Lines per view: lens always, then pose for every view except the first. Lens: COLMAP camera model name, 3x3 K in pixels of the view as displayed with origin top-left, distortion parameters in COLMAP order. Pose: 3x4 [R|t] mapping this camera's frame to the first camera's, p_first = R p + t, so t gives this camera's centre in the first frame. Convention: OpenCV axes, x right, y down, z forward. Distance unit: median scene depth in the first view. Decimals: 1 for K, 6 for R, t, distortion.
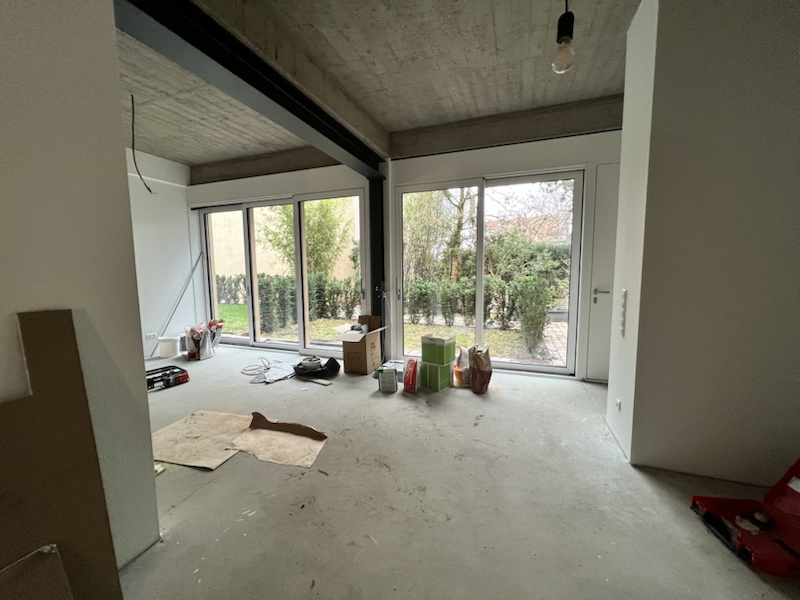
lens RADIAL K [[320.2, 0, 395.6], [0, 320.2, 299.2], [0, 0, 1]] dist [-0.000886, 0.000120]
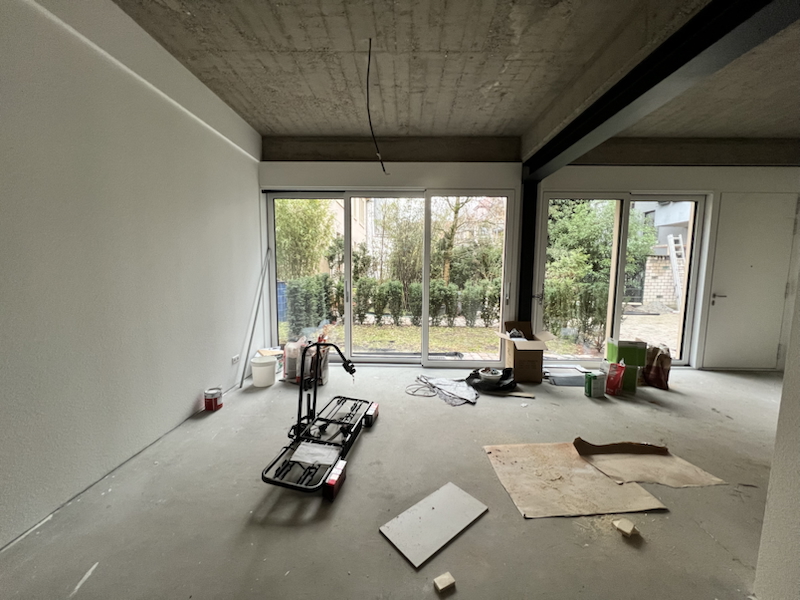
lens RADIAL K [[320.2, 0, 398.5], [0, 320.2, 300.1], [0, 0, 1]] dist [-0.000886, 0.000120]
pose [[0.943089, -0.014951, 0.332206, -0.860578], [0.012836, 0.999881, 0.008562, -0.031524], [-0.332294, -0.003811, 0.943168, 0.233286]]
